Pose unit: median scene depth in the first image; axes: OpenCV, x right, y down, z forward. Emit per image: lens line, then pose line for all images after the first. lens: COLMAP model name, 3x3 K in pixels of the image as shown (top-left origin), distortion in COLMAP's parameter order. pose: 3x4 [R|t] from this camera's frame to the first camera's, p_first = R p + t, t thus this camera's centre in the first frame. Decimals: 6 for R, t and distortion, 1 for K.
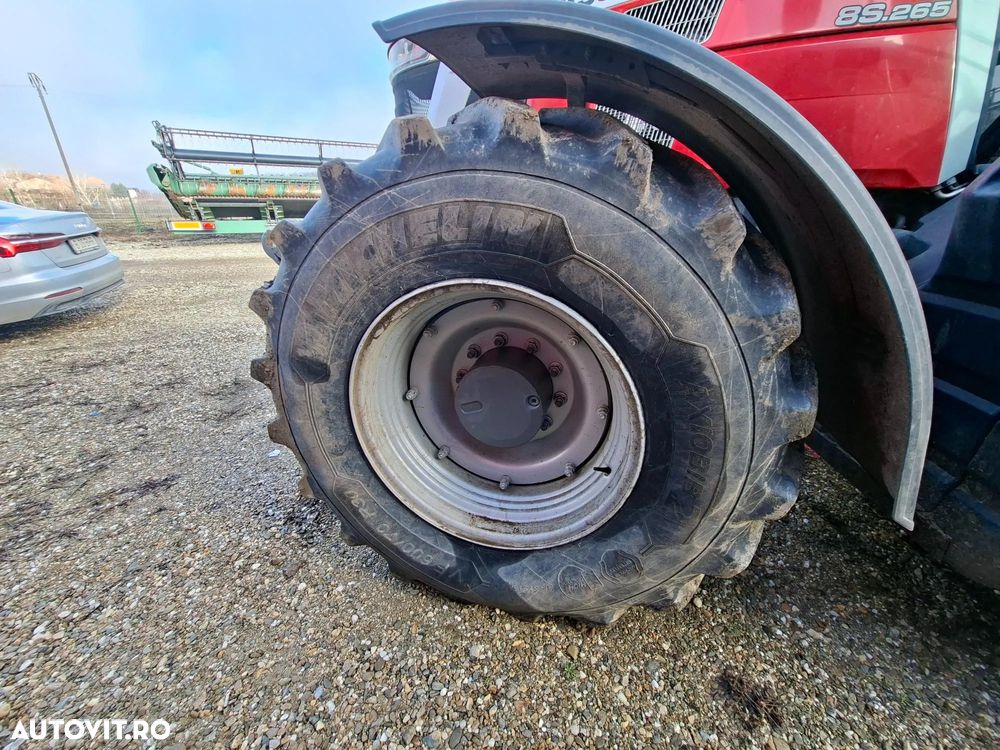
lens RADIAL K [[393.1, 0, 506.5], [0, 393.1, 364.6], [0, 0, 1]] dist [-0.004810, 0.000678]
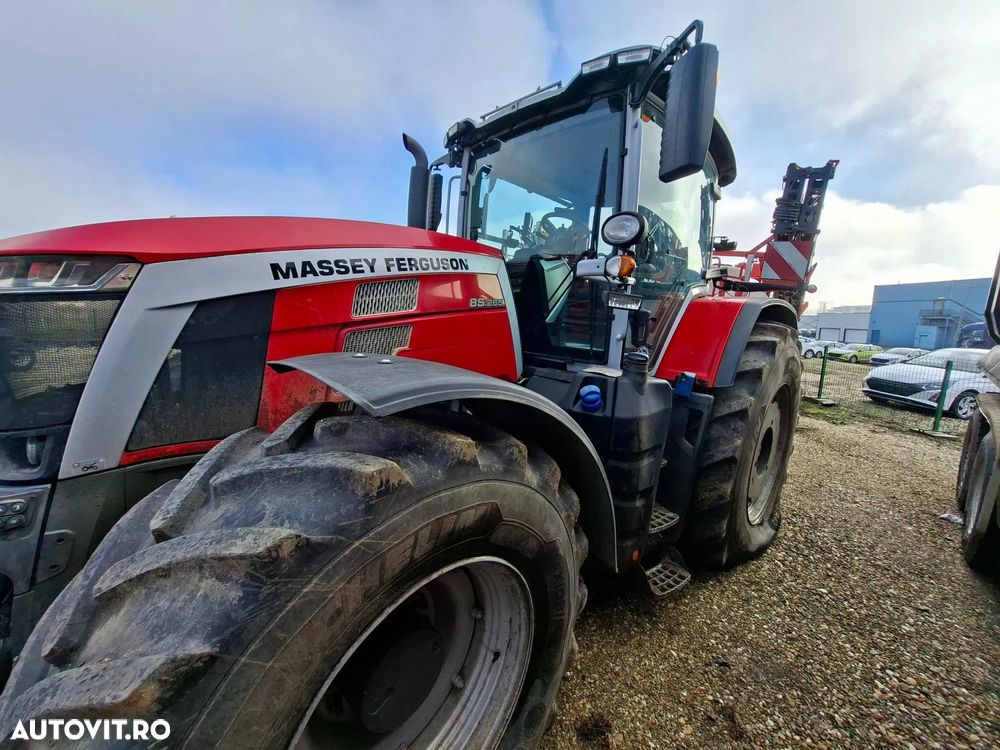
lens RADIAL K [[393.1, 0, 506.5], [0, 393.1, 364.6], [0, 0, 1]] dist [-0.004810, 0.000678]
pose [[0.470296, -0.116924, 0.874729, -1.023909], [0.323651, 0.944974, -0.047697, -0.769555], [-0.821018, 0.305539, 0.482260, 0.145912]]
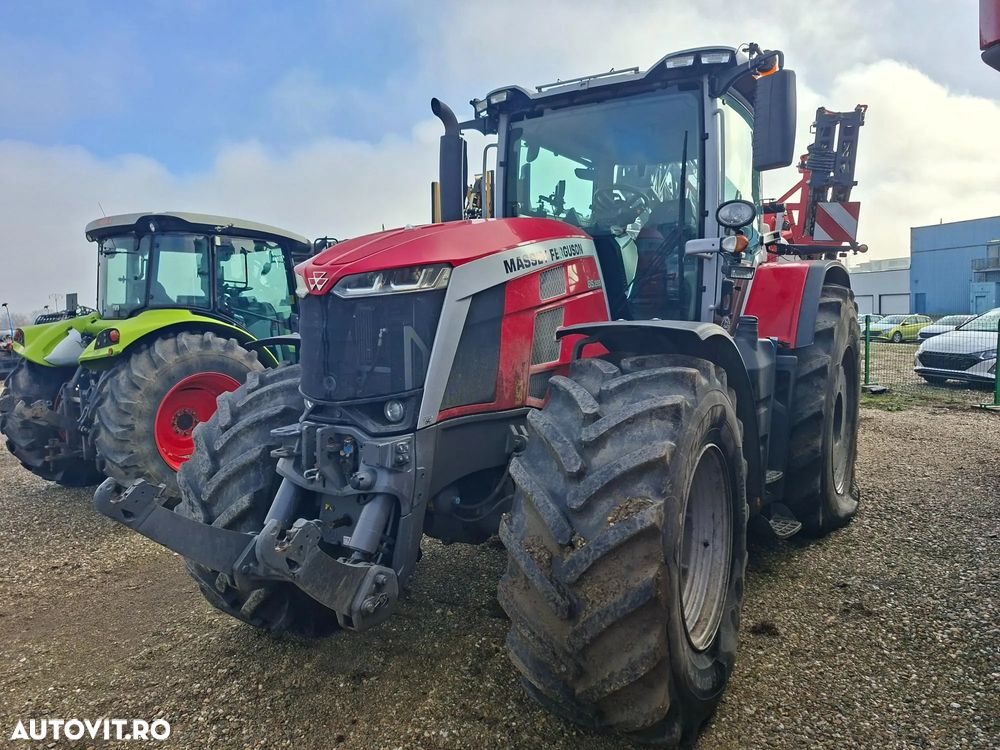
lens RADIAL K [[689.3, 0, 500.4], [0, 689.3, 371.8], [0, 0, 1]] dist [0.109292, -0.128259]
pose [[0.263916, -0.119788, 0.957079, -3.883374], [0.421023, 0.907046, -0.002572, -1.067262], [-0.867806, 0.403631, 0.289817, 0.897618]]
